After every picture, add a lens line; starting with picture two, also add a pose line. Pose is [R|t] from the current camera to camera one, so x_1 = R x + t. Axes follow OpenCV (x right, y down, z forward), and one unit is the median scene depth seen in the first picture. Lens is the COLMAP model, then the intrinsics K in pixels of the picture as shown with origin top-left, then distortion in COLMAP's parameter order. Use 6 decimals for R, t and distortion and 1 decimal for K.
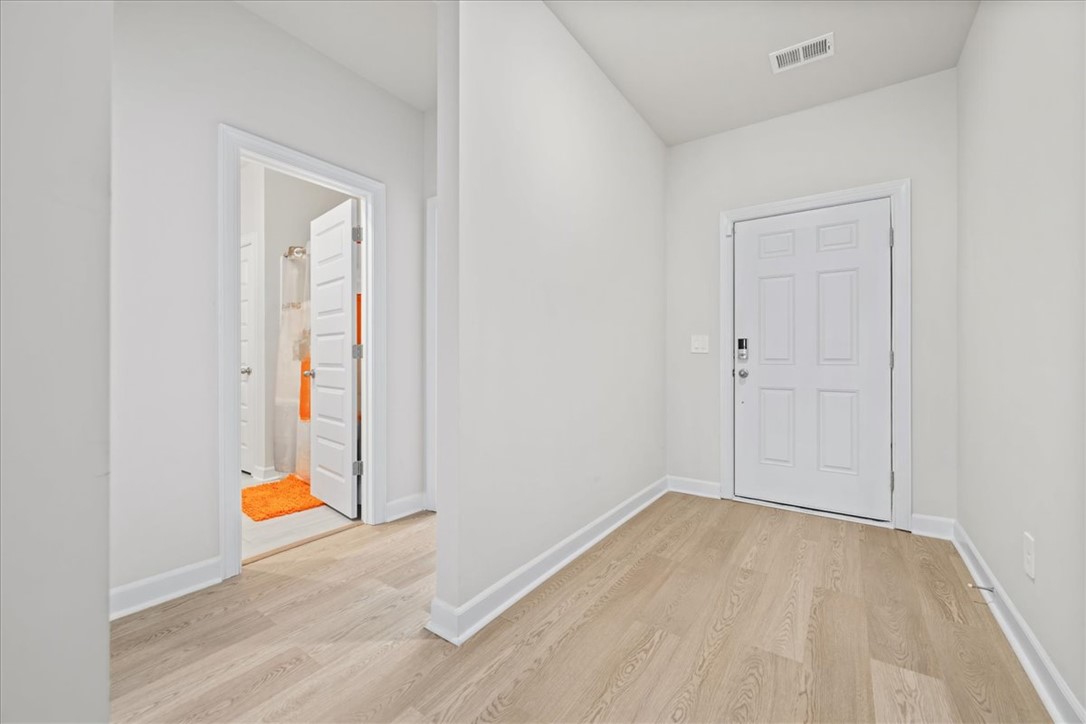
lens RADIAL K [[433.9, 0, 539.4], [0, 433.9, 359.3], [0, 0, 1]] dist [-0.000515, -0.000005]
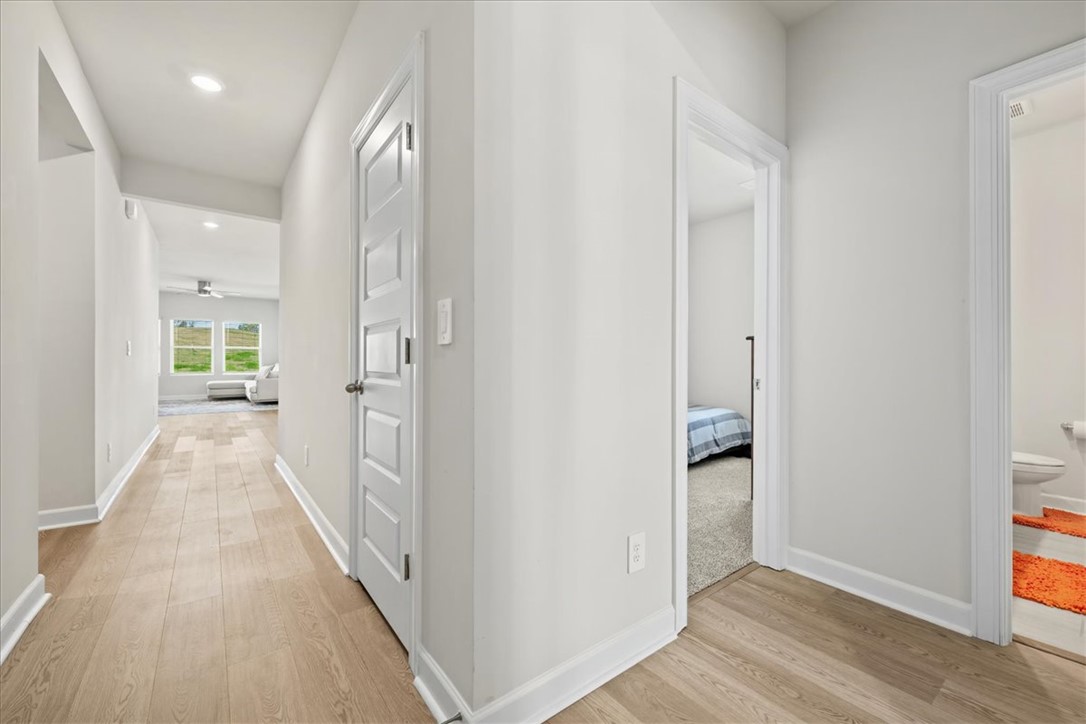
lens RADIAL K [[433.9, 0, 539.4], [0, 433.9, 359.3], [0, 0, 1]] dist [-0.000515, -0.000005]
pose [[-0.296772, -0.008324, -0.954912, 0.319810], [-0.006019, 0.999958, -0.006846, -0.002072], [0.954929, 0.003716, -0.296810, 0.496266]]
